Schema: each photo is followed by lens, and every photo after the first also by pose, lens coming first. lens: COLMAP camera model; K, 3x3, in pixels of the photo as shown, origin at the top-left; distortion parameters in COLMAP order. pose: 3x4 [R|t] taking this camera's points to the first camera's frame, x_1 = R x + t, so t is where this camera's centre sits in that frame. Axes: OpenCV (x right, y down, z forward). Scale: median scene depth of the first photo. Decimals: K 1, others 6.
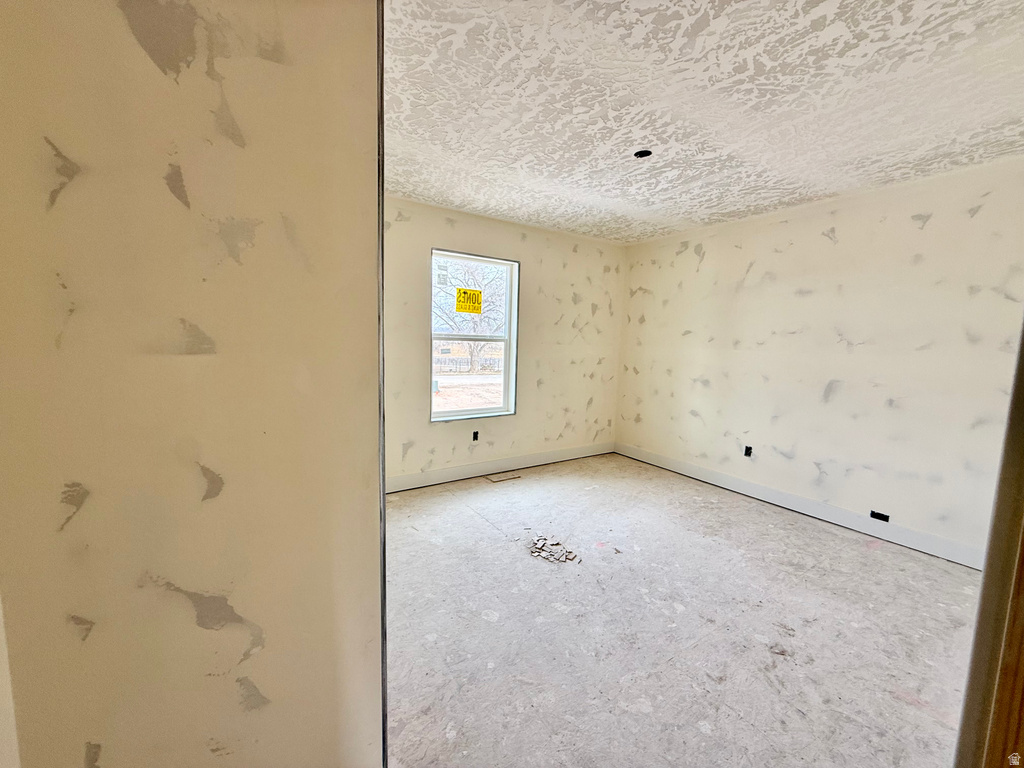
lens RADIAL K [[417.9, 0, 512.0], [0, 417.9, 384.0], [0, 0, 1]] dist [0.002073, 0.000524]
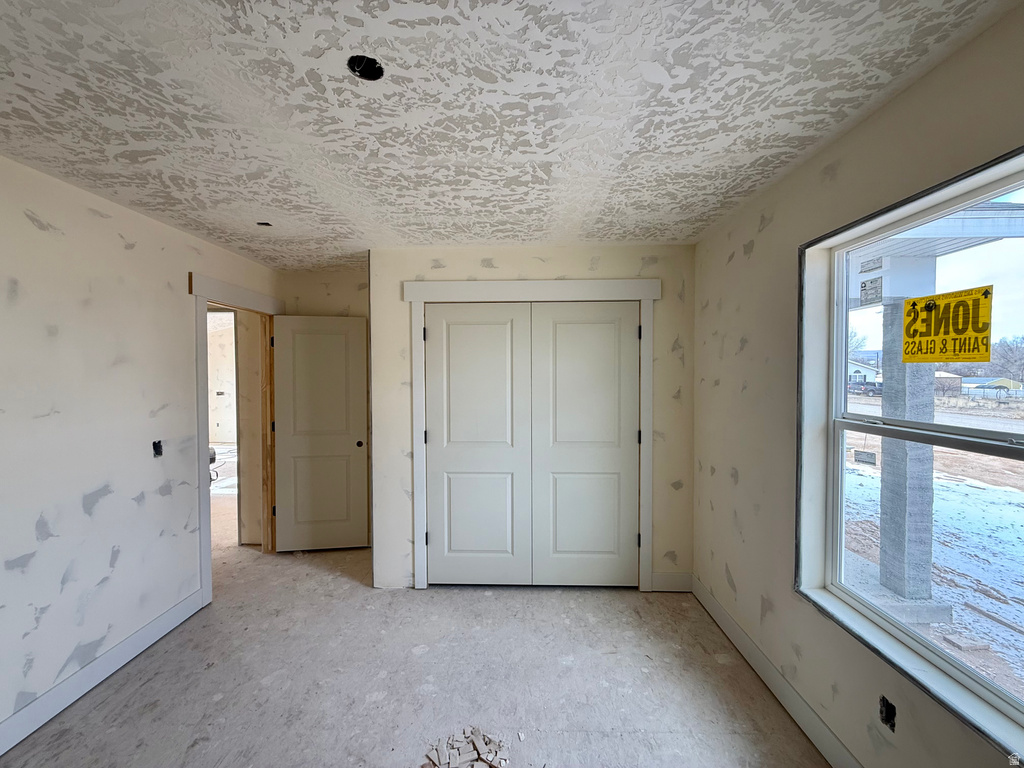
lens RADIAL K [[417.9, 0, 512.0], [0, 417.9, 384.0], [0, 0, 1]] dist [0.002073, 0.000524]
pose [[-0.581409, -0.009575, -0.813555, 0.403130], [-0.100526, 0.993114, 0.060153, -0.144310], [0.807377, 0.116757, -0.578368, 0.965407]]
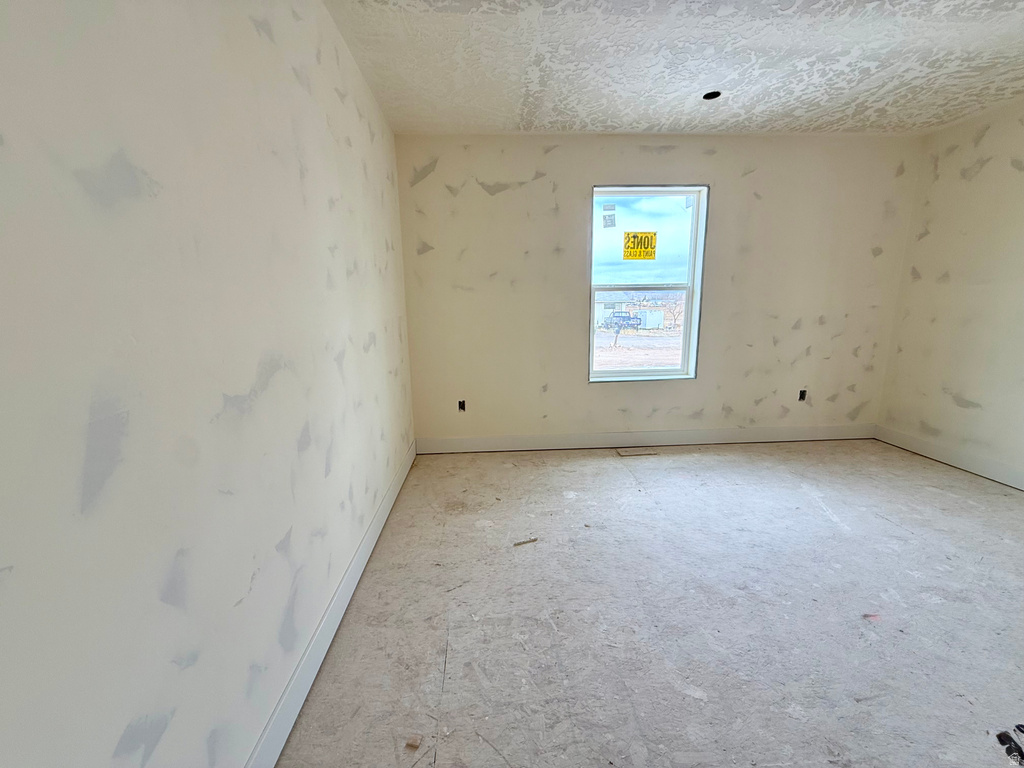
lens RADIAL K [[401.1, 0, 512.0], [0, 401.1, 384.0], [0, 0, 1]] dist [0.000287, 0.000071]
pose [[0.815282, 0.060747, -0.575869, 0.185802], [0.001936, 0.994191, 0.107616, -0.003743], [0.579061, -0.088852, 0.810428, 0.155051]]
